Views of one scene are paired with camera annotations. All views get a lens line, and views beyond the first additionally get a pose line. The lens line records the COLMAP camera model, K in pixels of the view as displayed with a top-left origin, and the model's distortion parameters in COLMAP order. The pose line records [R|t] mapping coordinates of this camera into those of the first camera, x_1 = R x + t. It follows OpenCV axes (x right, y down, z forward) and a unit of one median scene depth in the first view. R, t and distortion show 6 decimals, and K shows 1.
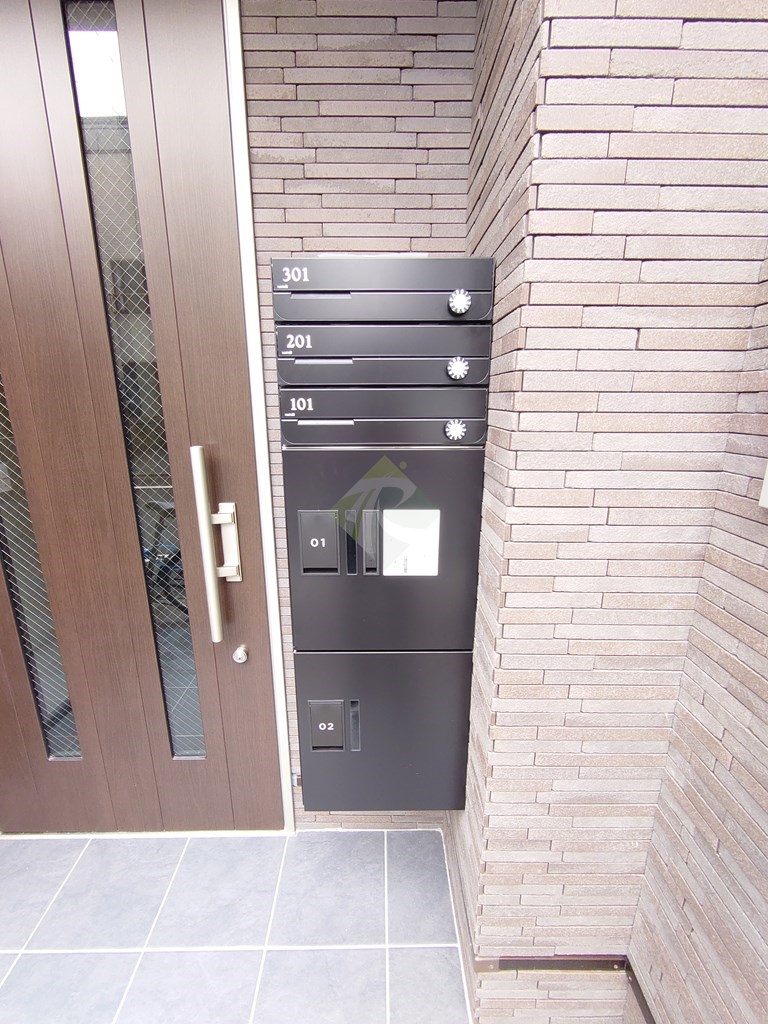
lens RADIAL K [[437.1, 0, 384.0], [0, 437.1, 512.0], [0, 0, 1]] dist [-0.003139, -0.000260]
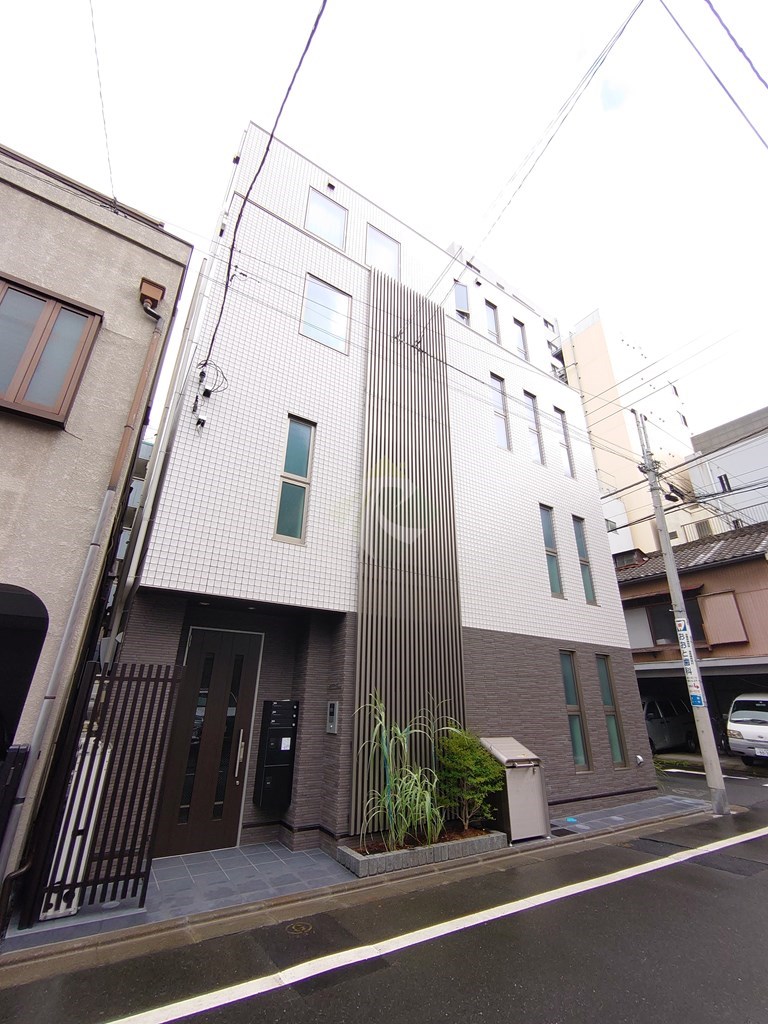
lens RADIAL K [[437.1, 0, 384.0], [0, 437.1, 512.0], [0, 0, 1]] dist [-0.003139, -0.000260]
pose [[0.849974, 0.221997, 0.477768, -2.809205], [0.121517, 0.799813, -0.587821, 1.430833], [-0.512619, 0.557689, 0.652844, -6.475459]]
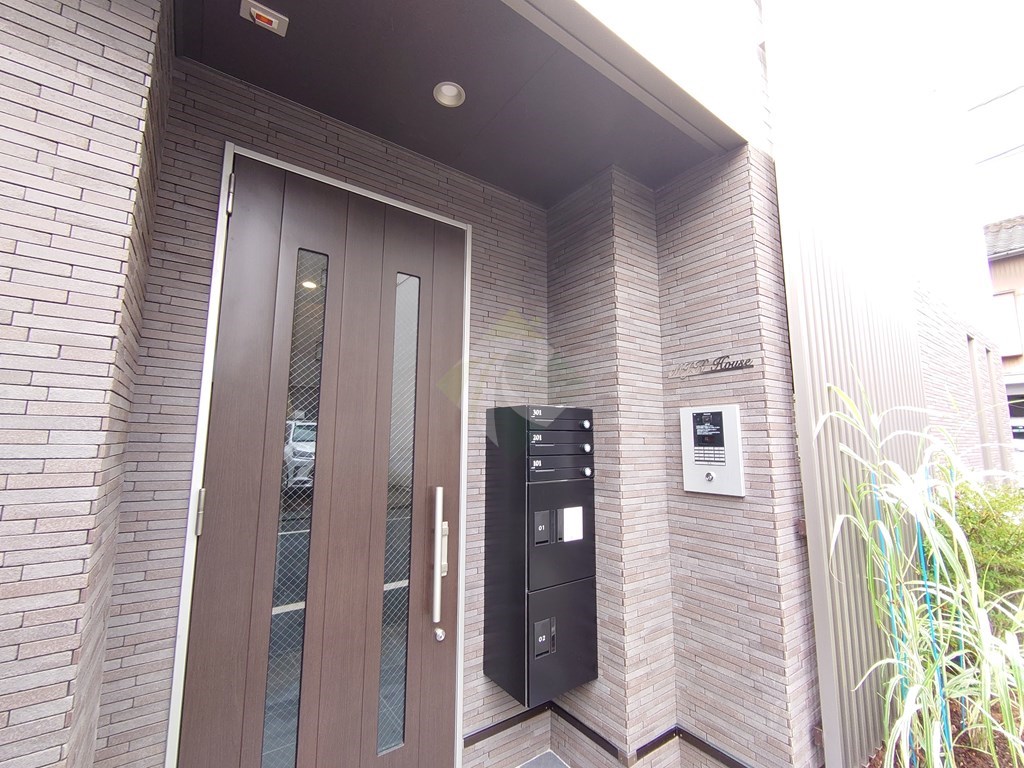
lens RADIAL K [[437.1, 0, 512.0], [0, 437.1, 384.0], [0, 0, 1]] dist [-0.003139, -0.000260]
pose [[0.815347, 0.077961, 0.573700, -1.645273], [0.142561, 0.933351, -0.329443, 0.103650], [-0.561147, 0.350398, 0.749890, -0.797095]]
